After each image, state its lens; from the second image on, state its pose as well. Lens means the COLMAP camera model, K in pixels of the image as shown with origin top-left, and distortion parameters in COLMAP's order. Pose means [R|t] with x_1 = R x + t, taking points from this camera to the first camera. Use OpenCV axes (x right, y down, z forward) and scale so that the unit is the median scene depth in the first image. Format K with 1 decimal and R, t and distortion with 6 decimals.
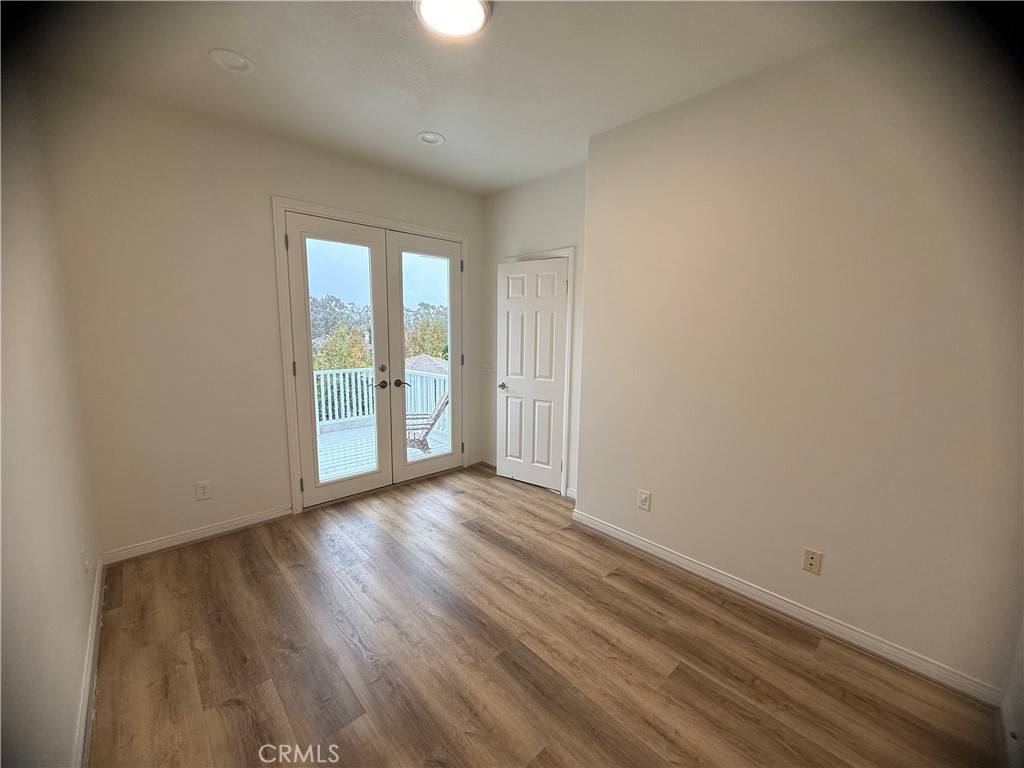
lens RADIAL K [[408.9, 0, 512.0], [0, 408.9, 384.0], [0, 0, 1]] dist [0.009819, 0.000024]
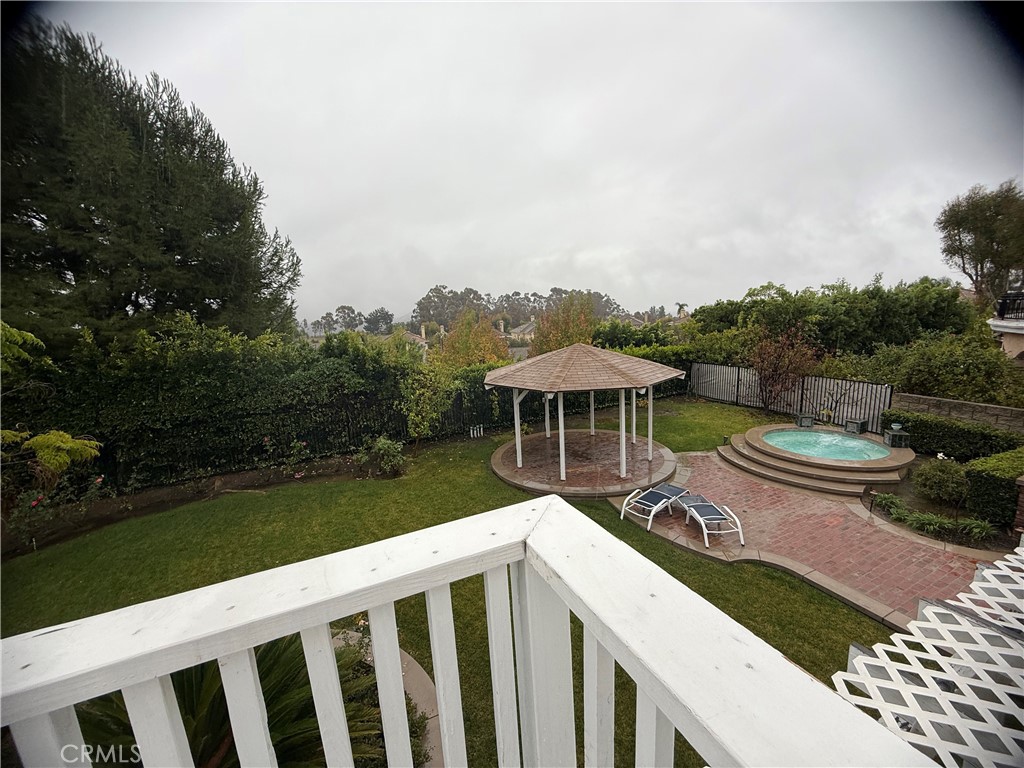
lens RADIAL K [[408.9, 0, 512.0], [0, 408.9, 384.0], [0, 0, 1]] dist [0.009819, 0.000024]
pose [[0.949405, -0.005169, -0.314012, -0.610479], [0.016267, 0.999332, 0.032731, -0.172958], [0.313633, -0.036183, 0.948855, 1.957712]]
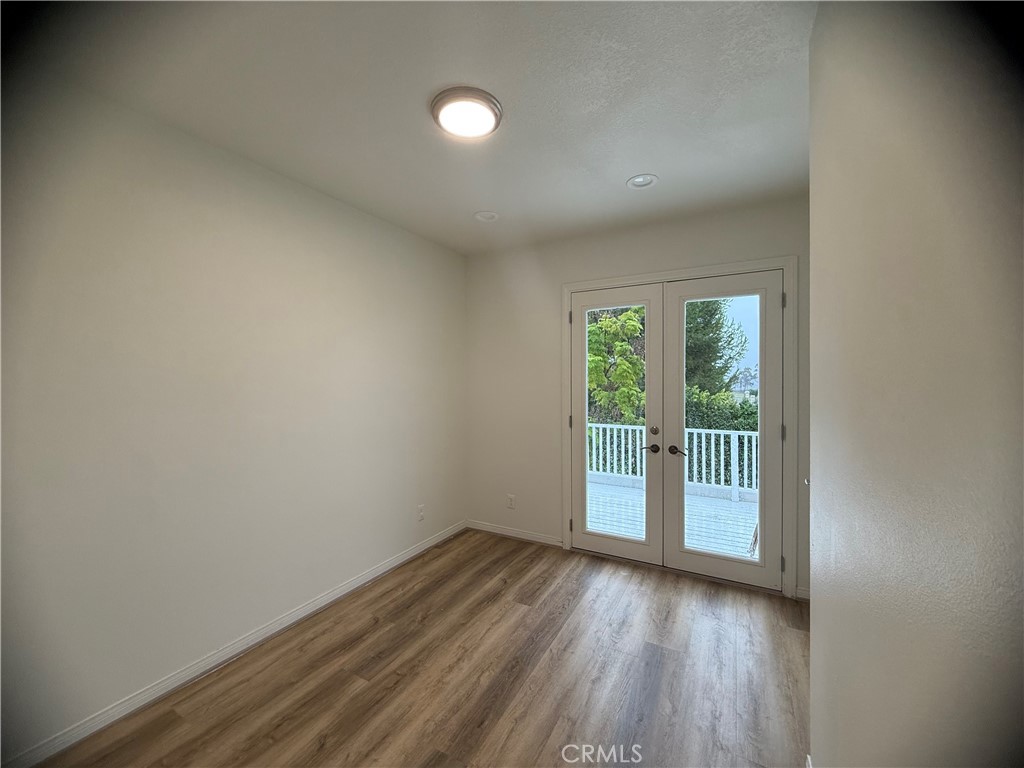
lens RADIAL K [[408.7, 0, 506.7], [0, 408.7, 380.3], [0, 0, 1]] dist [-0.001006, -0.000032]
pose [[0.307867, -0.008298, -0.951393, 0.461689], [-0.124933, 0.990951, -0.049071, -0.065059], [0.943191, 0.133968, 0.304044, 0.400013]]
